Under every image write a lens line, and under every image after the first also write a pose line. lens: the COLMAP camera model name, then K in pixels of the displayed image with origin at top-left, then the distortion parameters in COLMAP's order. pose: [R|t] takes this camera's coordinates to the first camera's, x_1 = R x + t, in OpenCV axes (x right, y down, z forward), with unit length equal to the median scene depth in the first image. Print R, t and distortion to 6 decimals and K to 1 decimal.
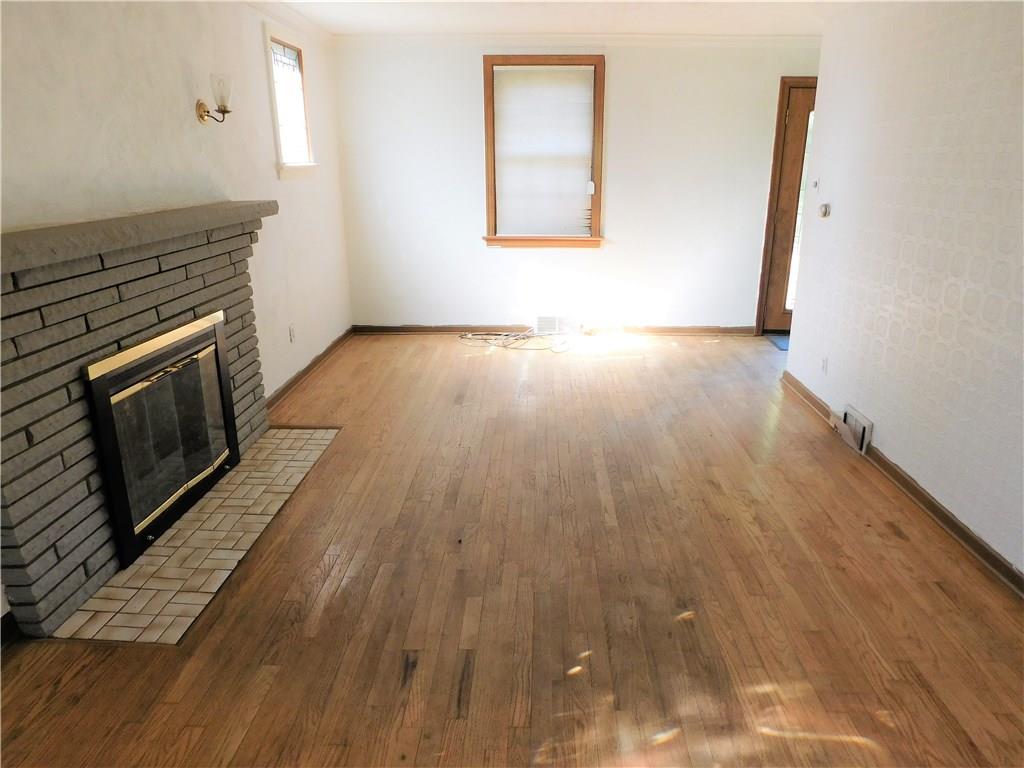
lens RADIAL K [[680.7, 0, 511.4], [0, 680.7, 382.0], [0, 0, 1]] dist [-0.042901, 0.011135]
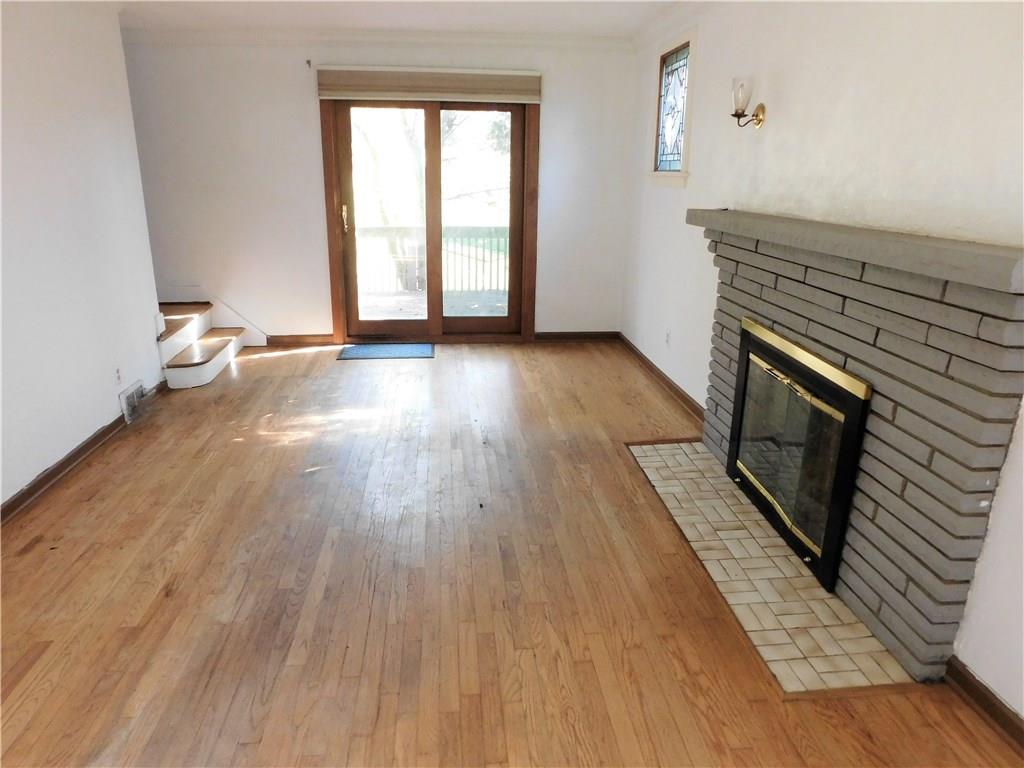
lens RADIAL K [[680.7, 0, 511.8], [0, 680.7, 385.3], [0, 0, 1]] dist [-0.042901, 0.011135]
pose [[-0.990503, 0.032276, -0.133648, 0.015629], [-0.051775, 0.812934, 0.580050, -0.536087], [0.127368, 0.581461, -0.803542, 1.669497]]
